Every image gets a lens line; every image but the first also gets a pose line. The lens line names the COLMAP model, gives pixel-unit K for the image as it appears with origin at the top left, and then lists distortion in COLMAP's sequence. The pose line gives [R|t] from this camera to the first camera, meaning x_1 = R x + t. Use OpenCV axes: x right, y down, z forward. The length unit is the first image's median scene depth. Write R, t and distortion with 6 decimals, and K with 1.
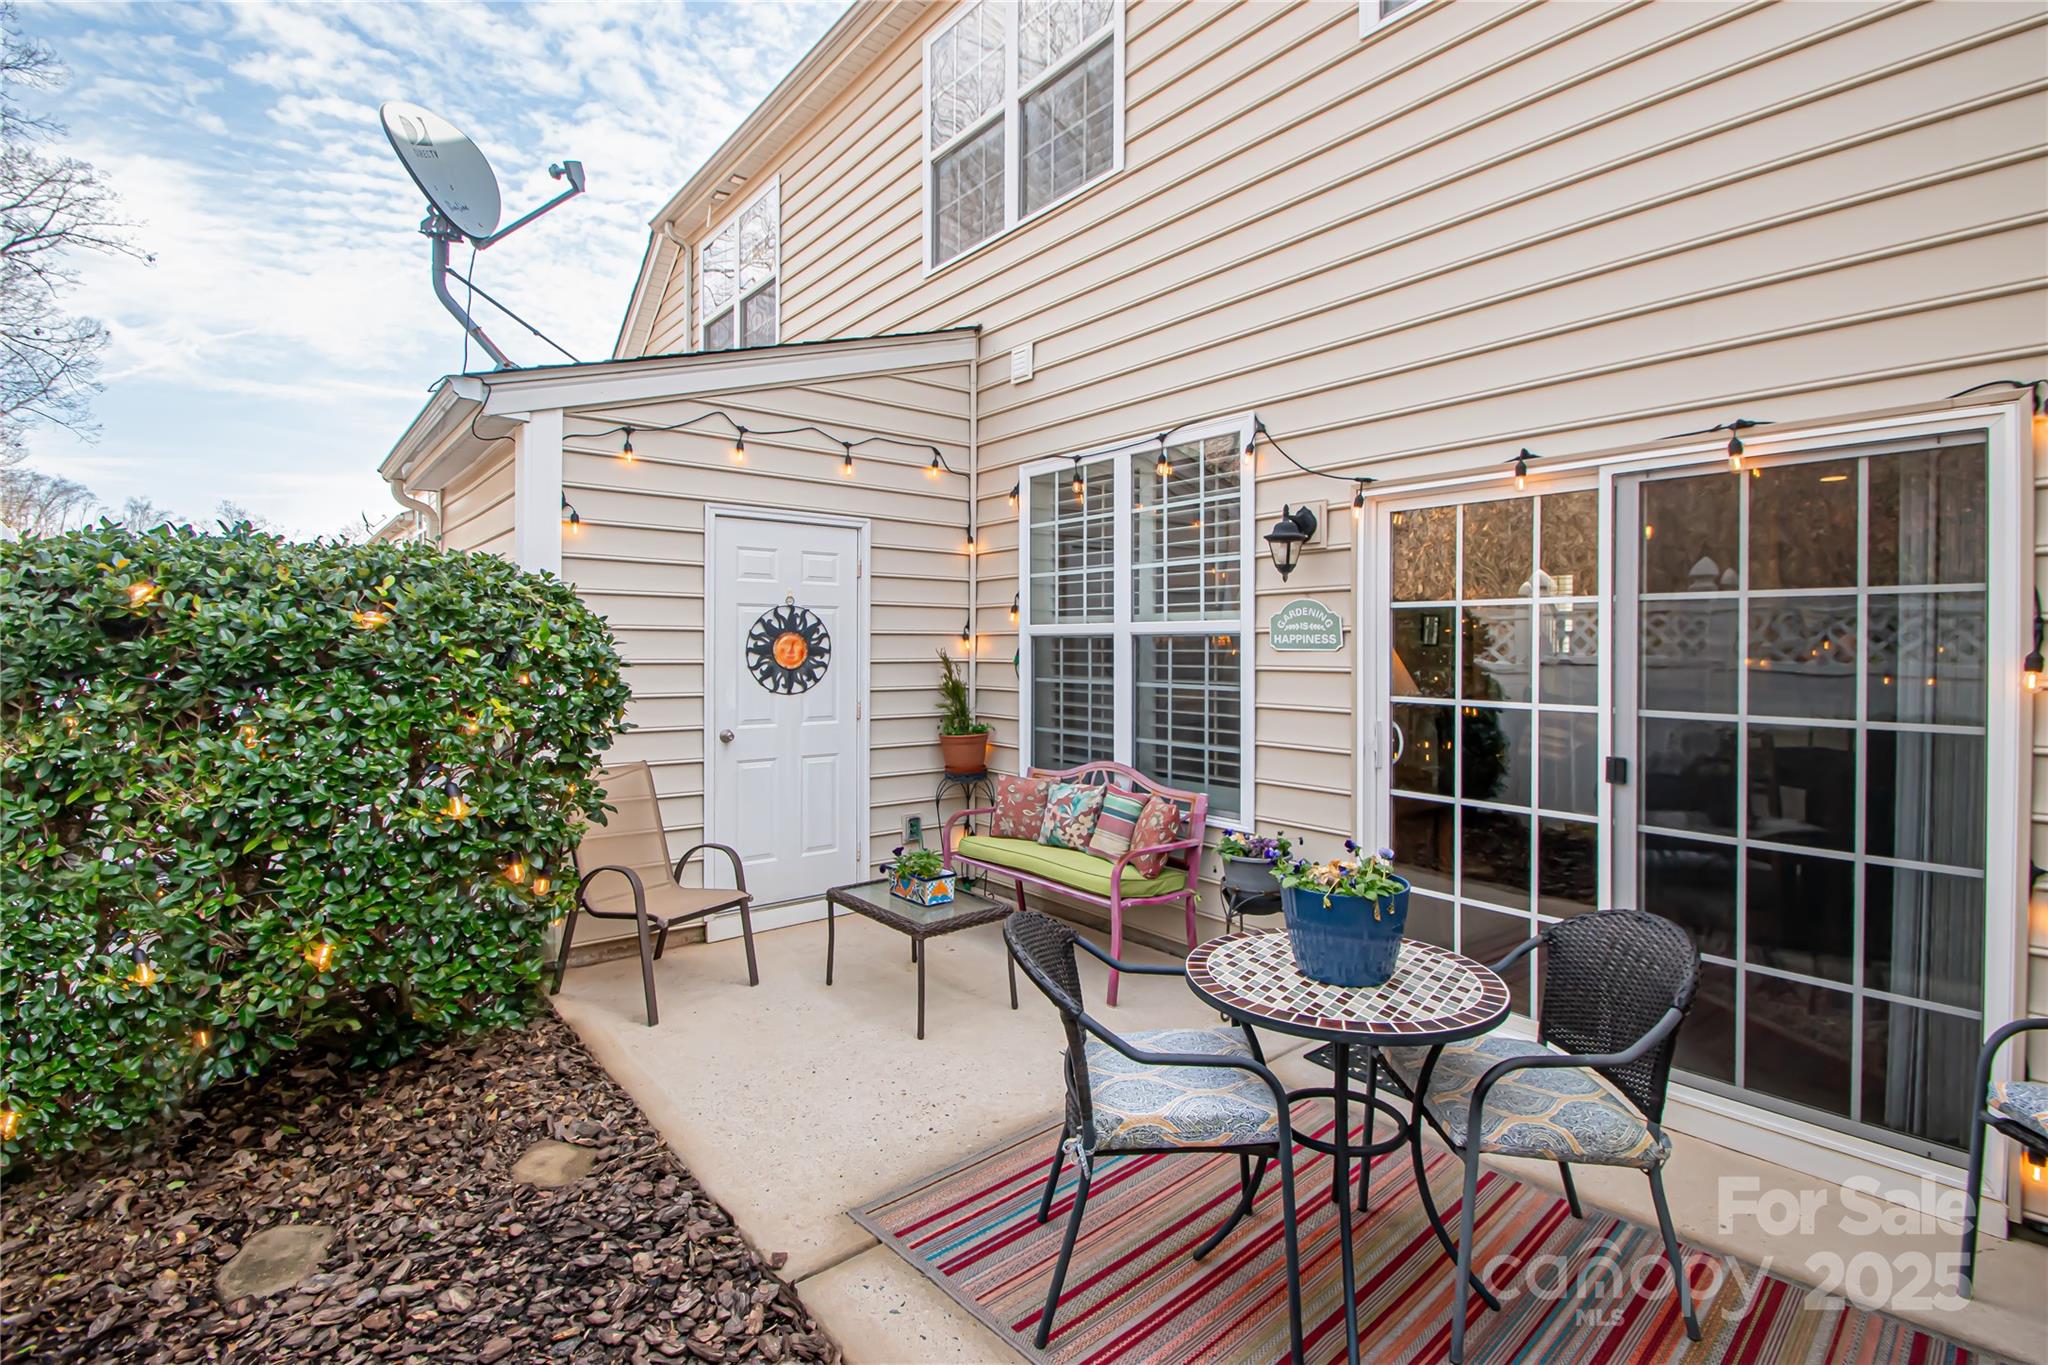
lens RADIAL K [[893.9, 0, 1038.7], [0, 893.9, 648.4], [0, 0, 1]] dist [-0.022980, -0.000726]
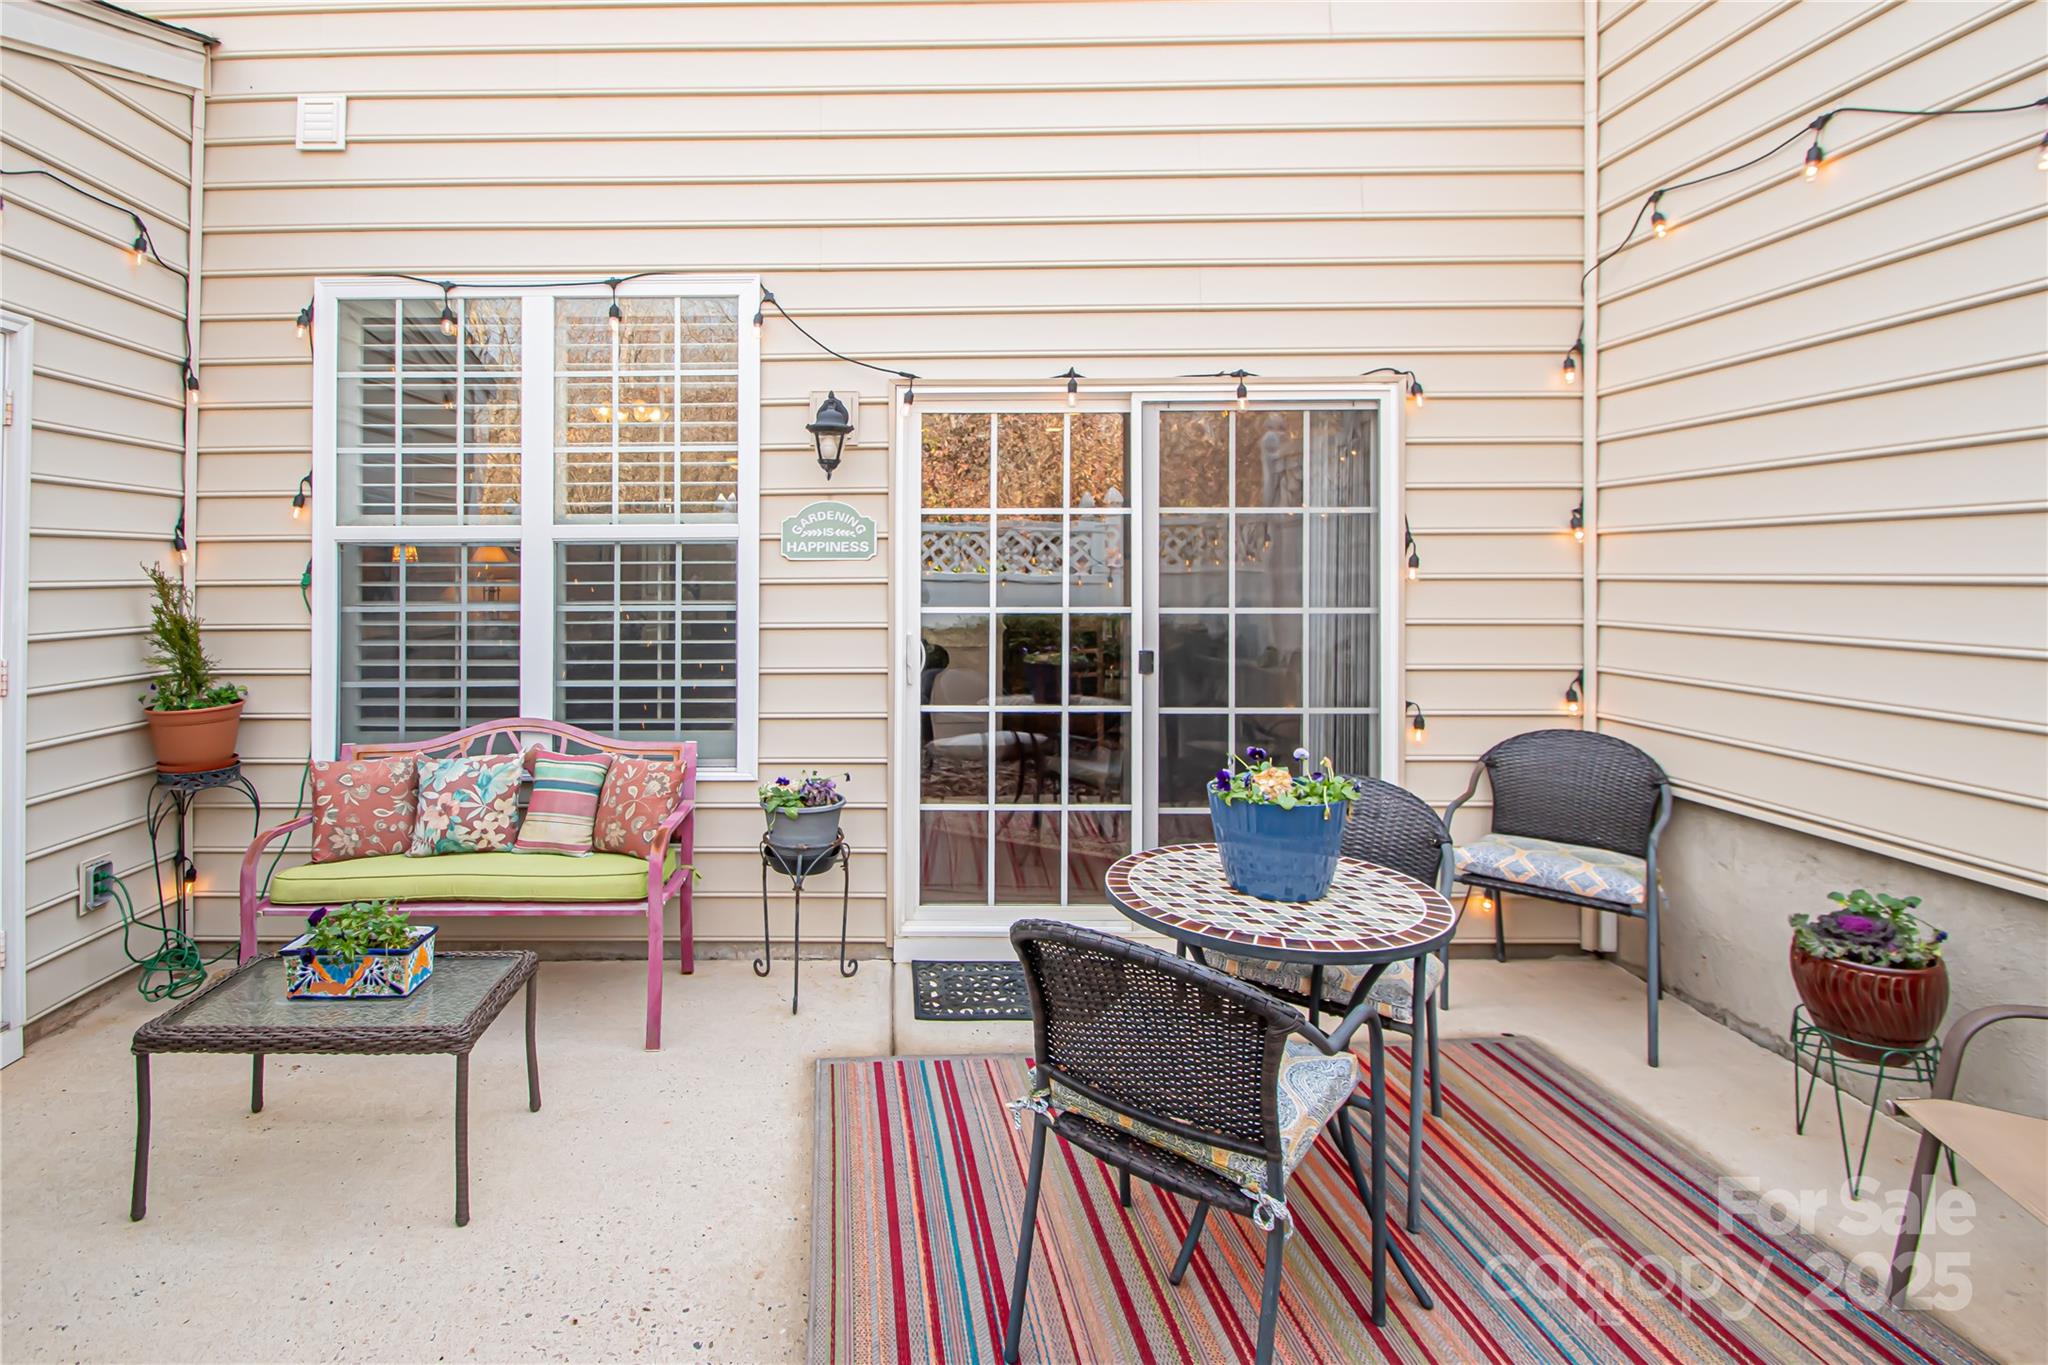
lens RADIAL K [[952.2, 0, 945.7], [0, 952.2, 554.8], [0, 0, 1]] dist [-0.012315, -0.000632]
pose [[0.659334, -0.000994, 0.751849, -0.301090], [0.008753, 0.999942, -0.006355, 0.003925], [-0.751799, 0.010771, 0.659304, 0.267602]]
